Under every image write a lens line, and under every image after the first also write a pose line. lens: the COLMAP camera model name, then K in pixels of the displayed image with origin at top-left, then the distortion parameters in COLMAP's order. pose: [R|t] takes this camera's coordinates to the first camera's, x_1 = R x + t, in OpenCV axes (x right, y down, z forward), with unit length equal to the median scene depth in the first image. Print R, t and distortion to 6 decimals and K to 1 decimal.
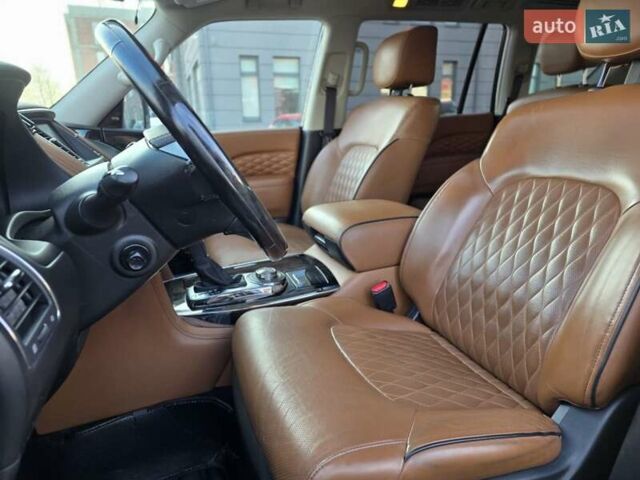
lens RADIAL K [[440.5, 0, 322.8], [0, 440.5, 242.7], [0, 0, 1]] dist [0.060328, -0.055886]
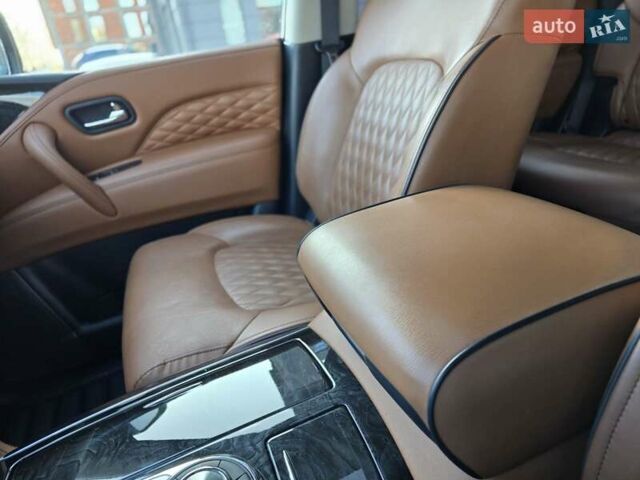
lens RADIAL K [[440.5, 0, 324.7], [0, 440.5, 231.9], [0, 0, 1]] dist [0.060328, -0.055886]
pose [[0.994307, -0.105062, -0.017773, -0.009196], [0.106519, 0.984356, 0.140346, -0.093891], [0.002750, -0.141440, 0.989943, 0.406743]]
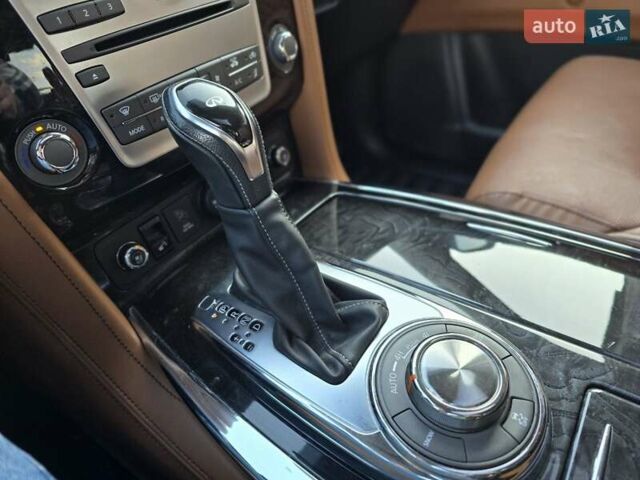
lens RADIAL K [[440.5, 0, 317.0], [0, 440.5, 241.9], [0, 0, 1]] dist [0.060328, -0.055886]
pose [[0.578575, 0.522928, -0.625937, -0.039539], [-0.182684, 0.831015, 0.525395, -0.053887], [0.794907, -0.189632, 0.576335, 0.479070]]
